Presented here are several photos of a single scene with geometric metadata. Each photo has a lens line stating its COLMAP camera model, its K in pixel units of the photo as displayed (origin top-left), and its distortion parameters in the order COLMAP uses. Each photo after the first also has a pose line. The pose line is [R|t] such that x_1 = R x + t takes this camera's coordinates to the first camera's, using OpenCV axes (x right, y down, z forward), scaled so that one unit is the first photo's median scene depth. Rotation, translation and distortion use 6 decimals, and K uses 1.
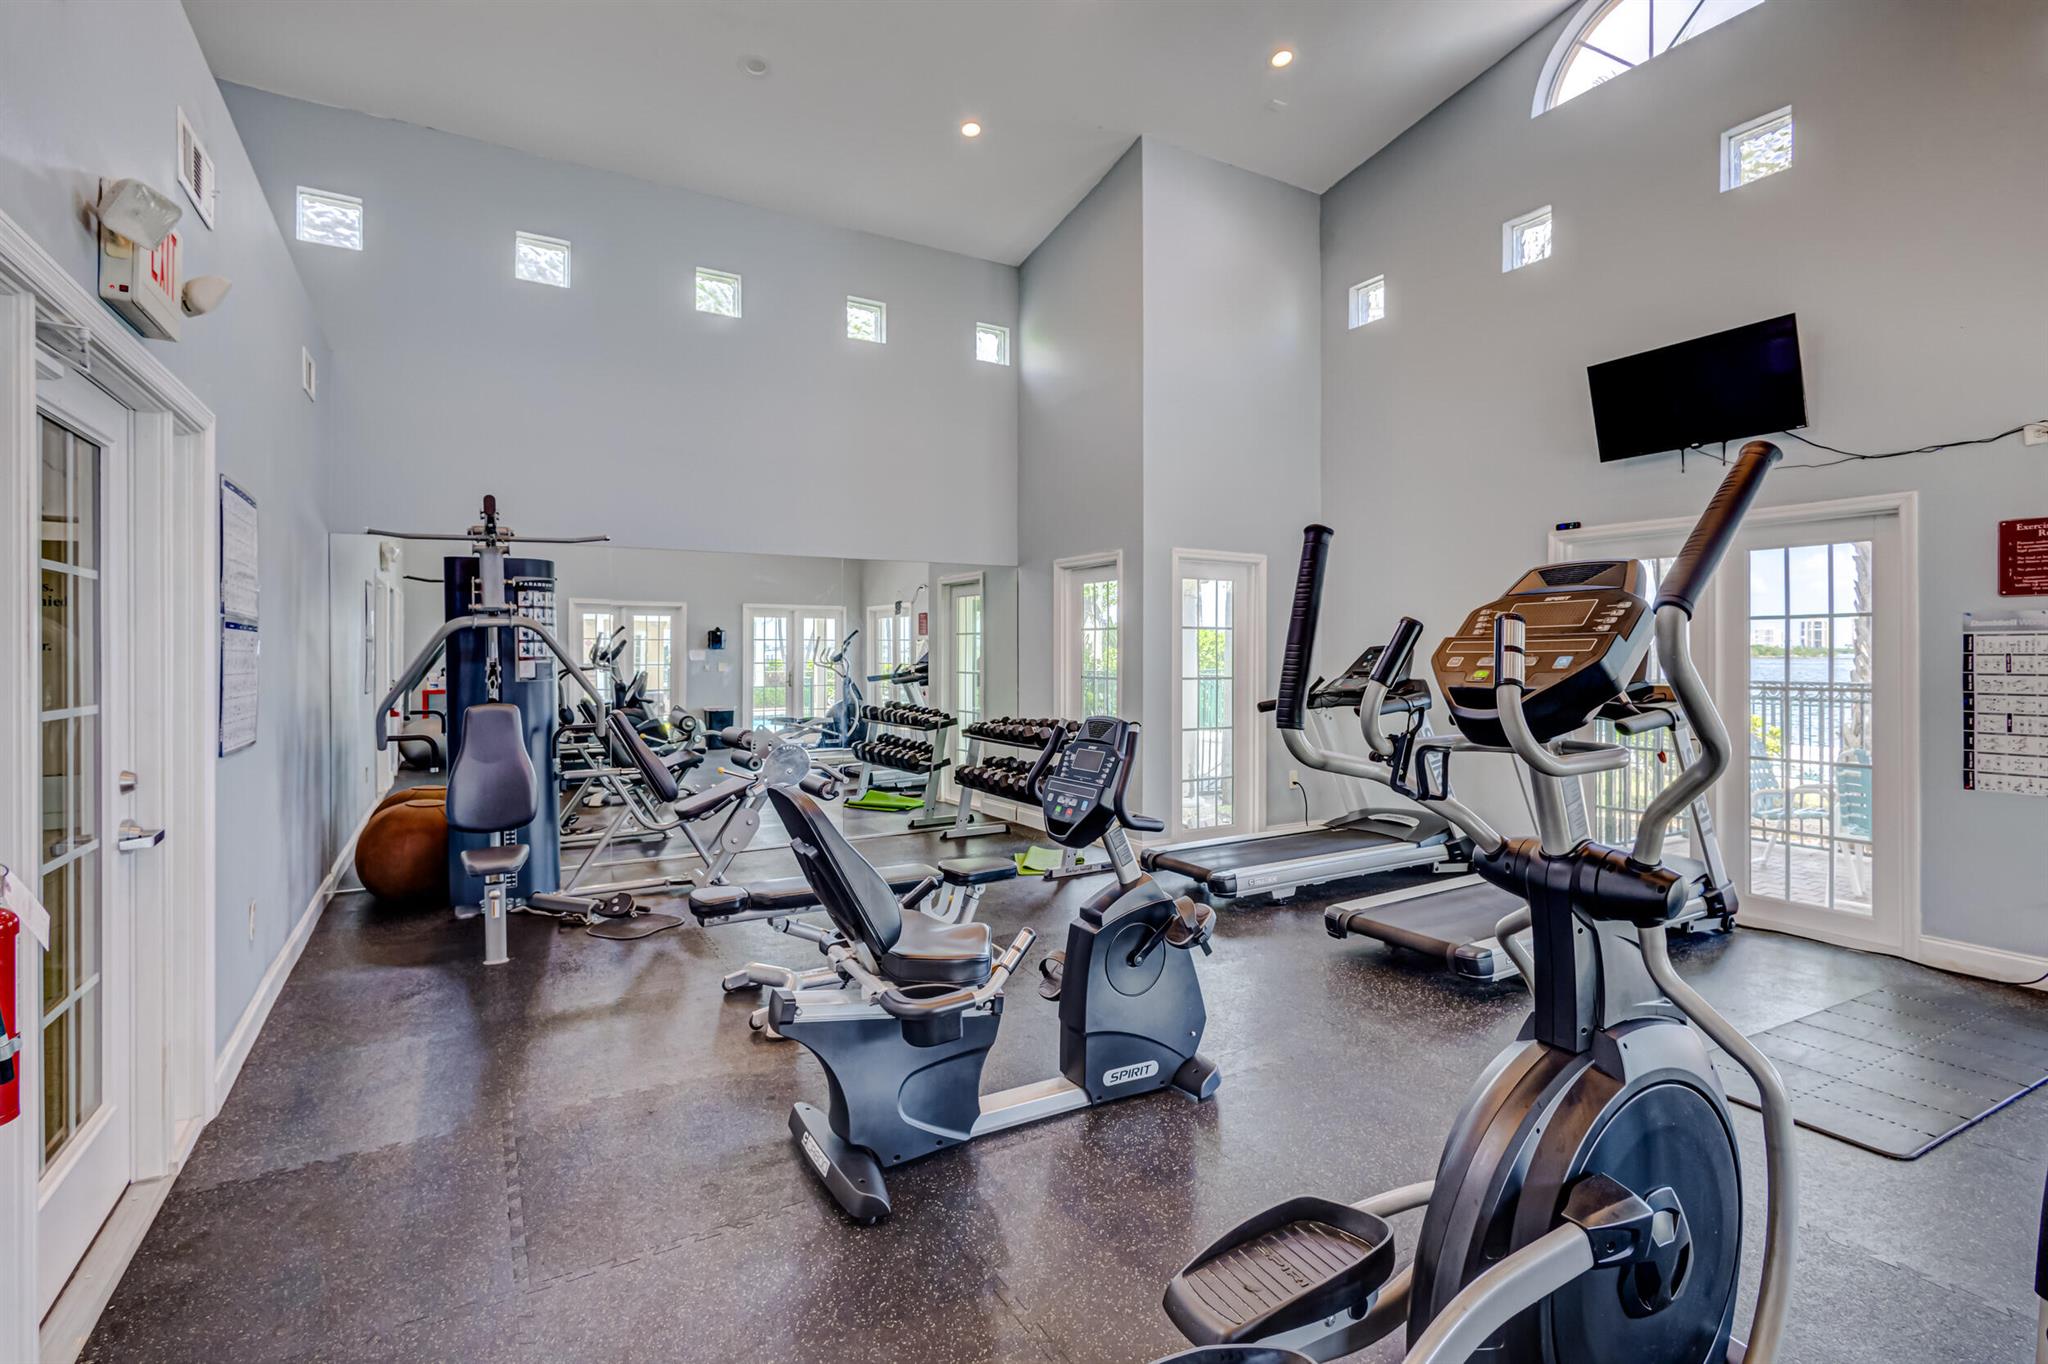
lens RADIAL K [[953.0, 0, 1028.8], [0, 953.0, 678.7], [0, 0, 1]] dist [0.012758, -0.000366]
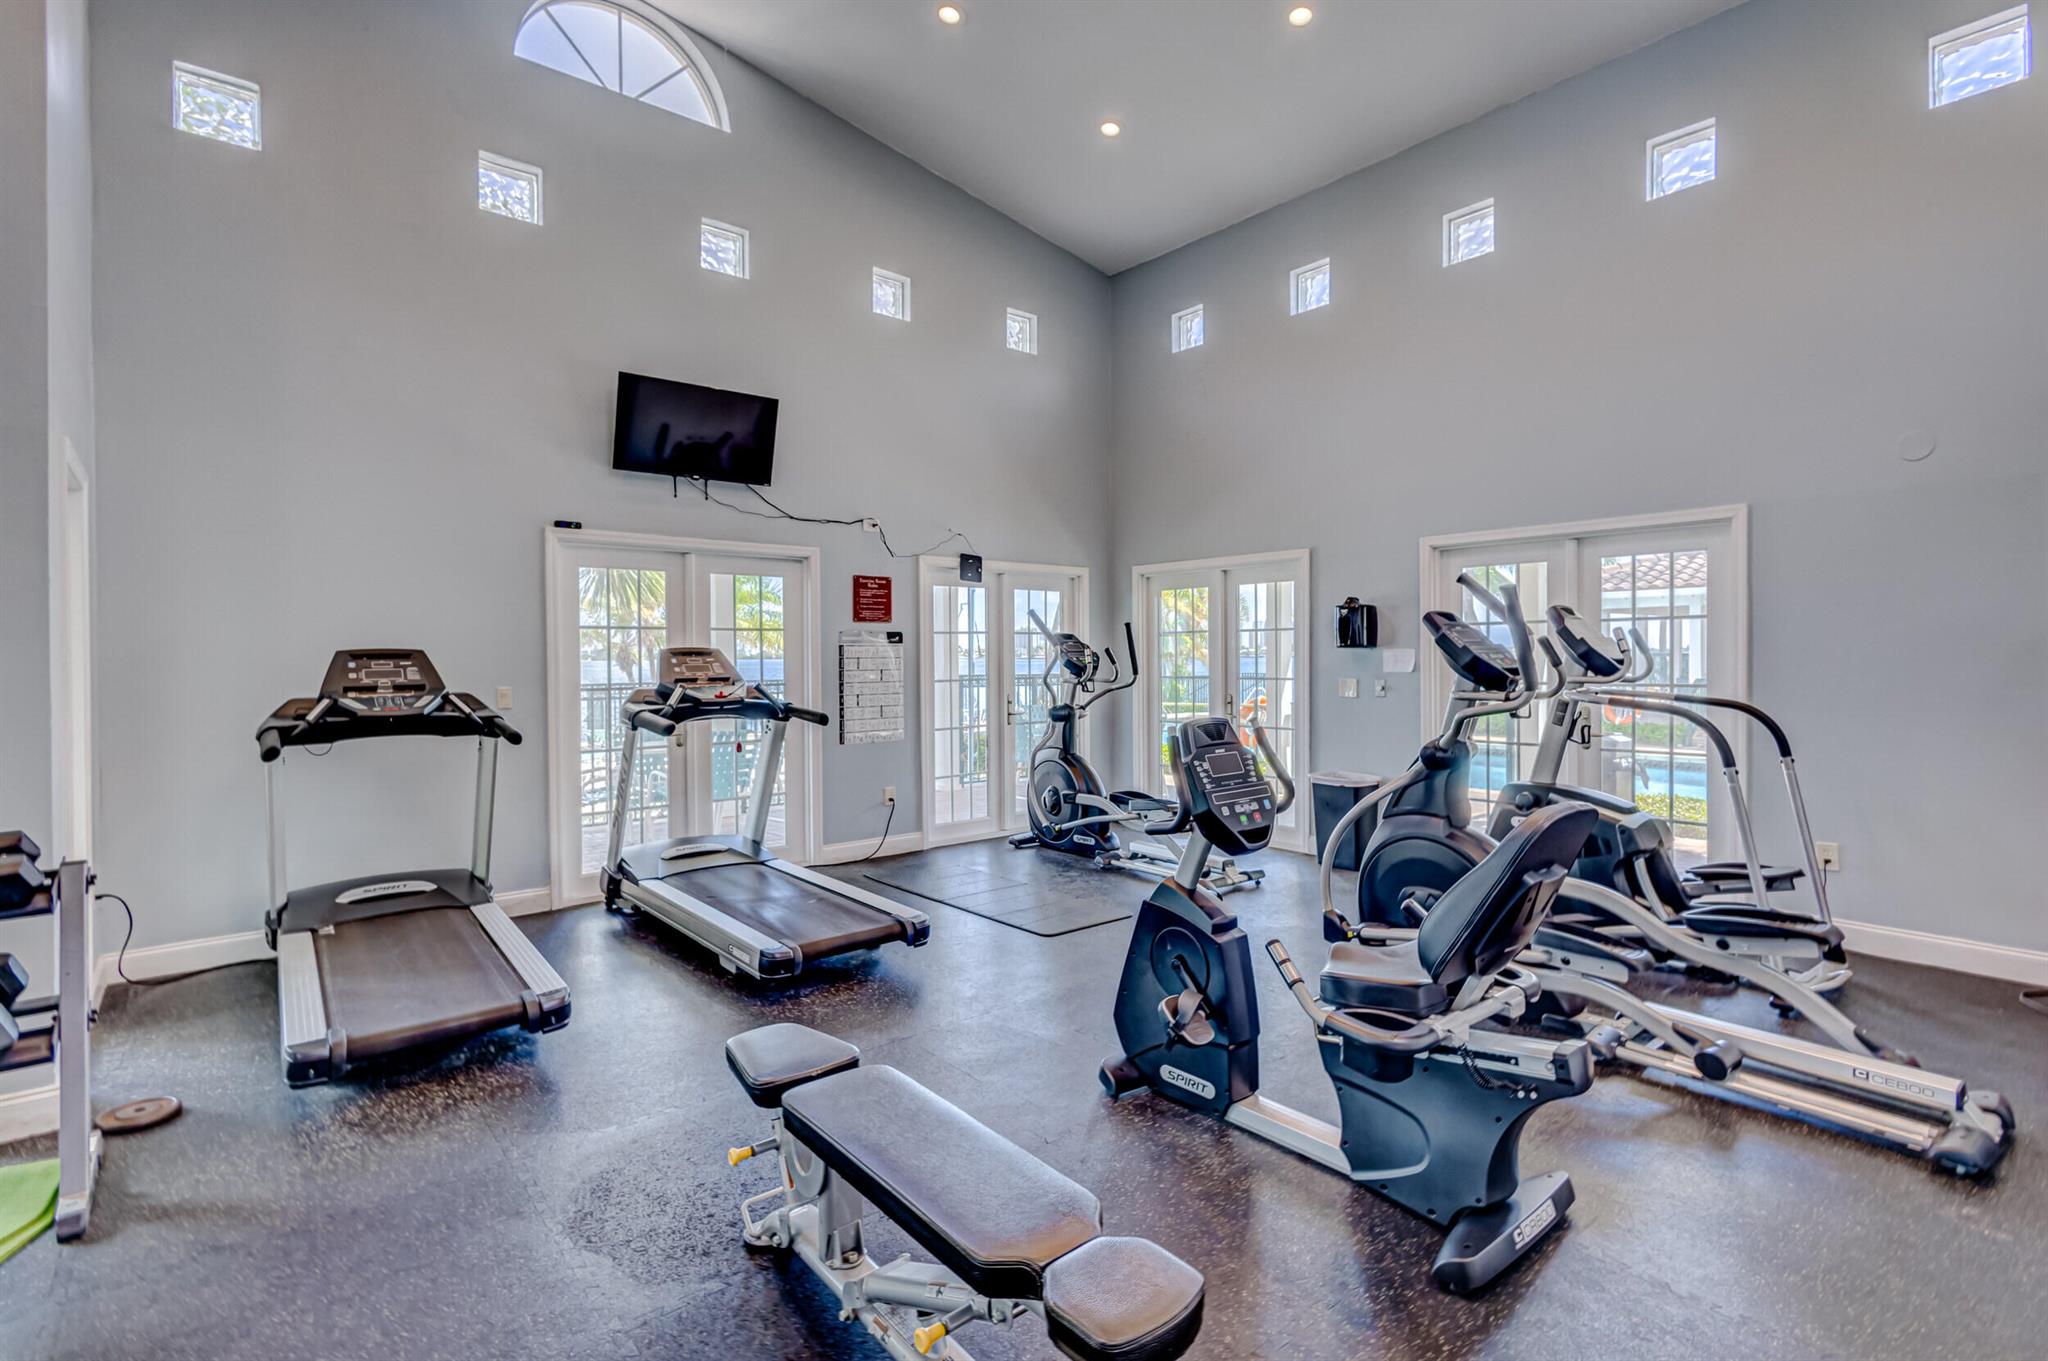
lens RADIAL K [[953.0, 0, 1028.8], [0, 953.0, 677.2], [0, 0, 1]] dist [0.012758, -0.000366]
pose [[-0.165088, -0.019109, 0.986094, -0.559673], [0.032948, 0.999147, 0.024878, -0.020839], [-0.985728, 0.036597, -0.164317, 0.890827]]
